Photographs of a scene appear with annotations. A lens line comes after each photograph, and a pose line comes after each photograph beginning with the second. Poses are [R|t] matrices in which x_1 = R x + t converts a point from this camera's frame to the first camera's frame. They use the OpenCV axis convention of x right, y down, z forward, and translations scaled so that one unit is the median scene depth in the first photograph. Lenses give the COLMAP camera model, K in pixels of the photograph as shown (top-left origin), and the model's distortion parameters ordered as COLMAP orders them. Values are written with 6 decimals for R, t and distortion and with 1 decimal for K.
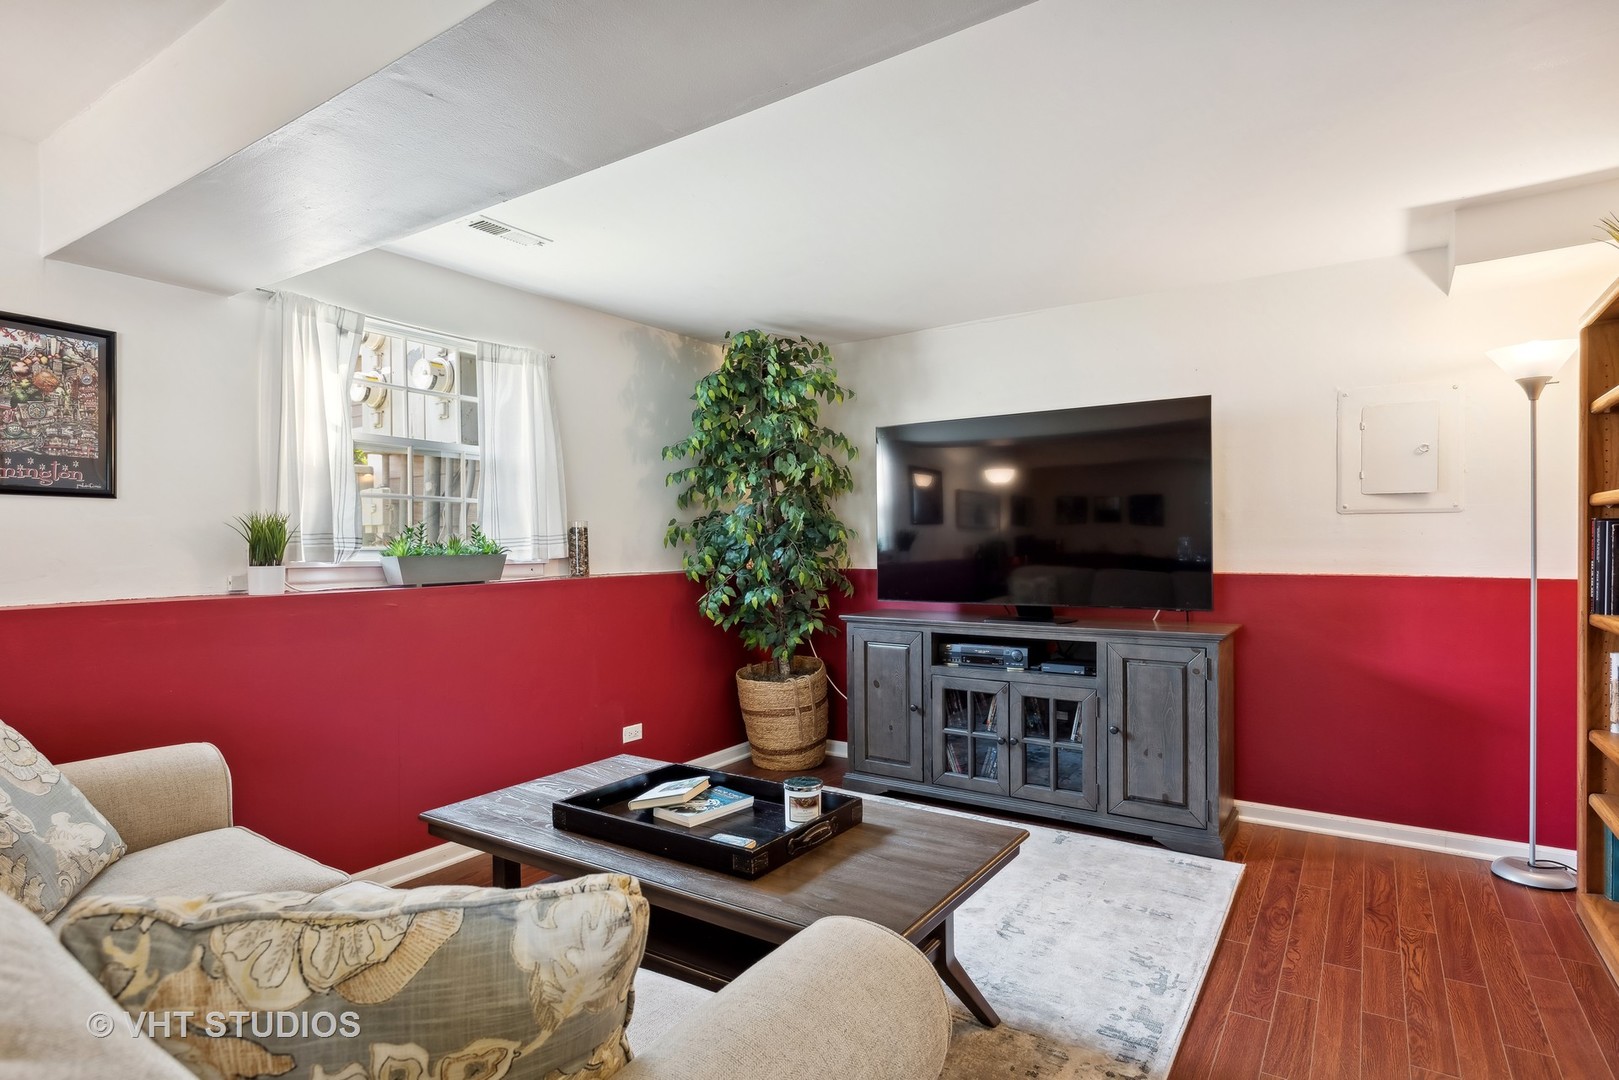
lens RADIAL K [[846.7, 0, 802.2], [0, 846.7, 549.0], [0, 0, 1]] dist [0.000435, -0.000511]
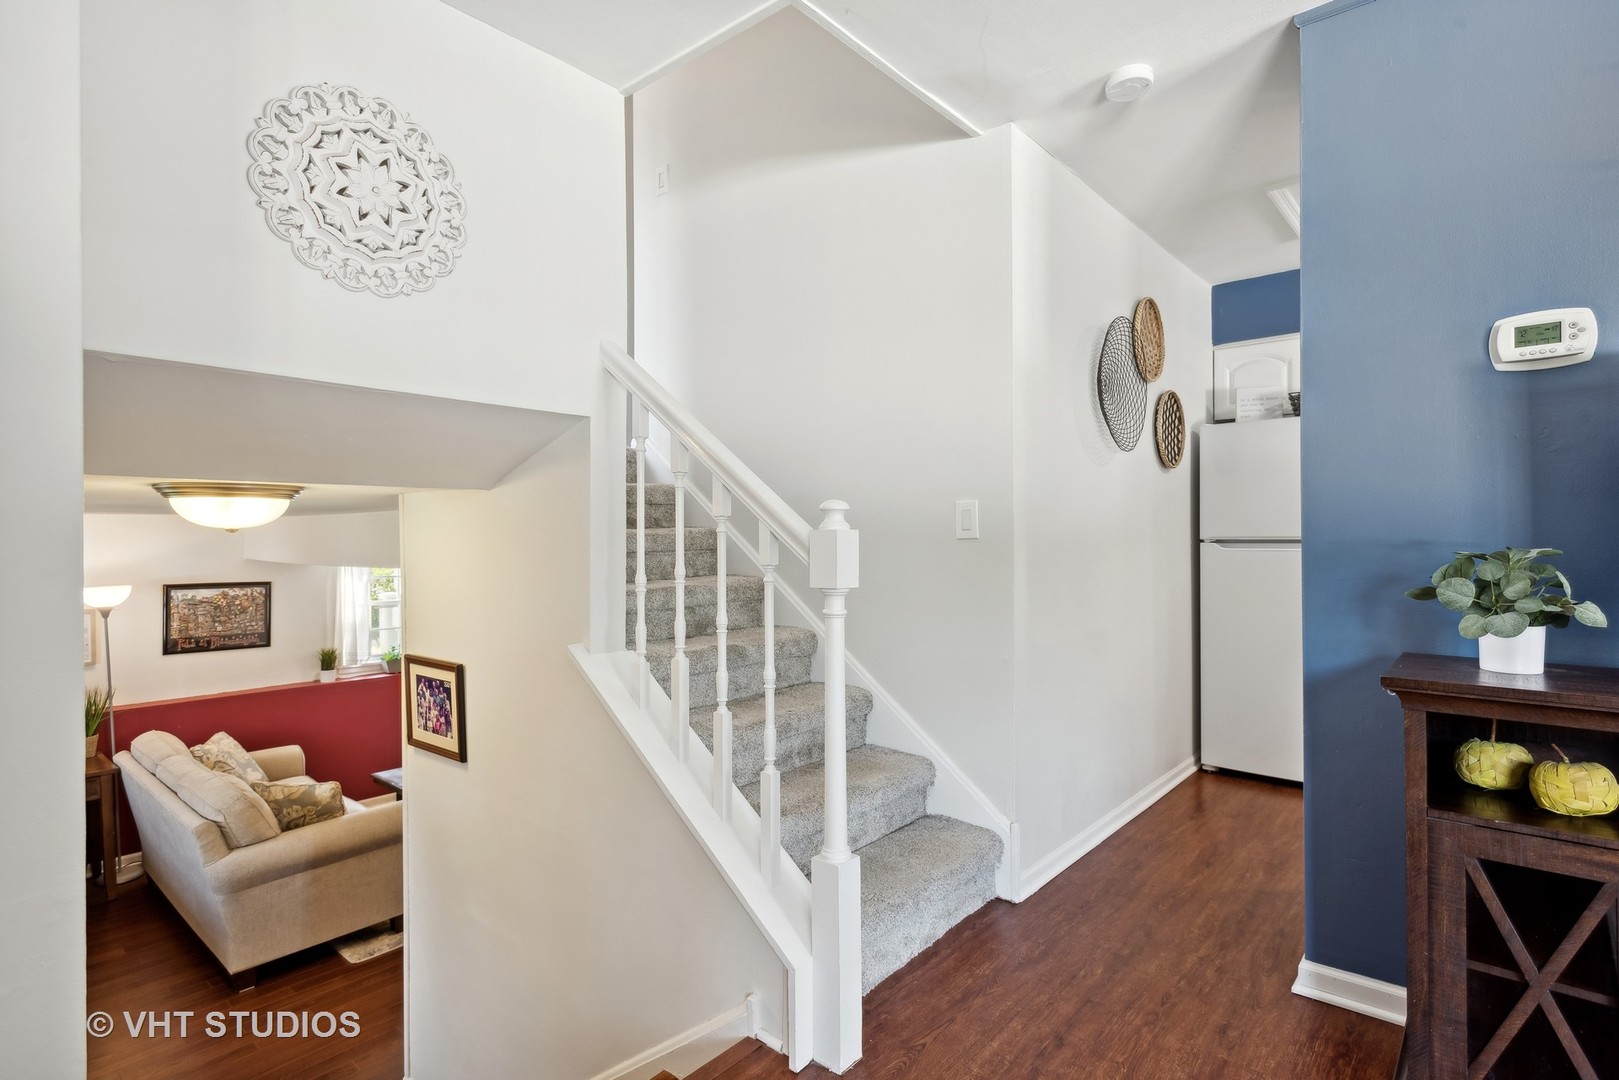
lens RADIAL K [[846.7, 0, 824.3], [0, 846.7, 532.7], [0, 0, 1]] dist [0.000435, -0.000511]
pose [[0.992129, 0.006998, -0.125025, 1.196117], [-0.007433, 0.999968, -0.003011, -0.418163], [0.125000, 0.003917, 0.992149, -1.363380]]
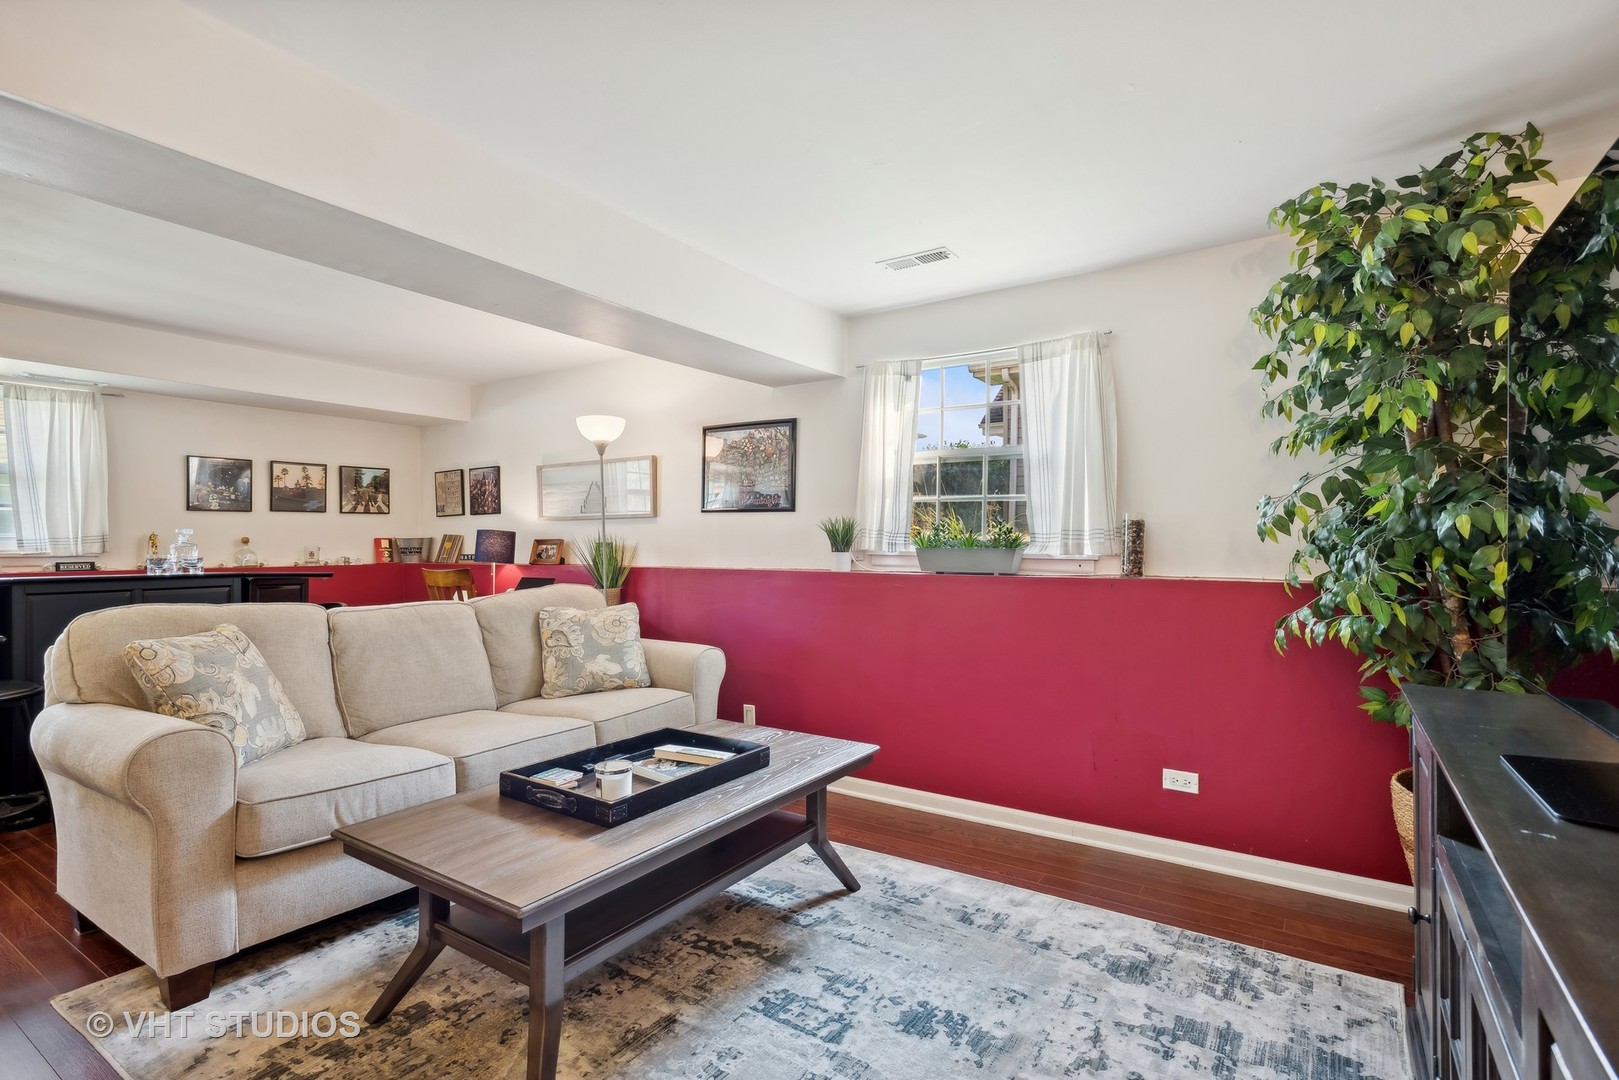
lens RADIAL K [[762.8, 0, 817.7], [0, 762.8, 538.4], [0, 0, 1]] dist [0.017187, -0.001947]
pose [[0.007826, 0.007190, -0.999944, 0.813217], [-0.008069, 0.999942, 0.007127, -0.015415], [0.999937, 0.008013, 0.007883, 1.058351]]
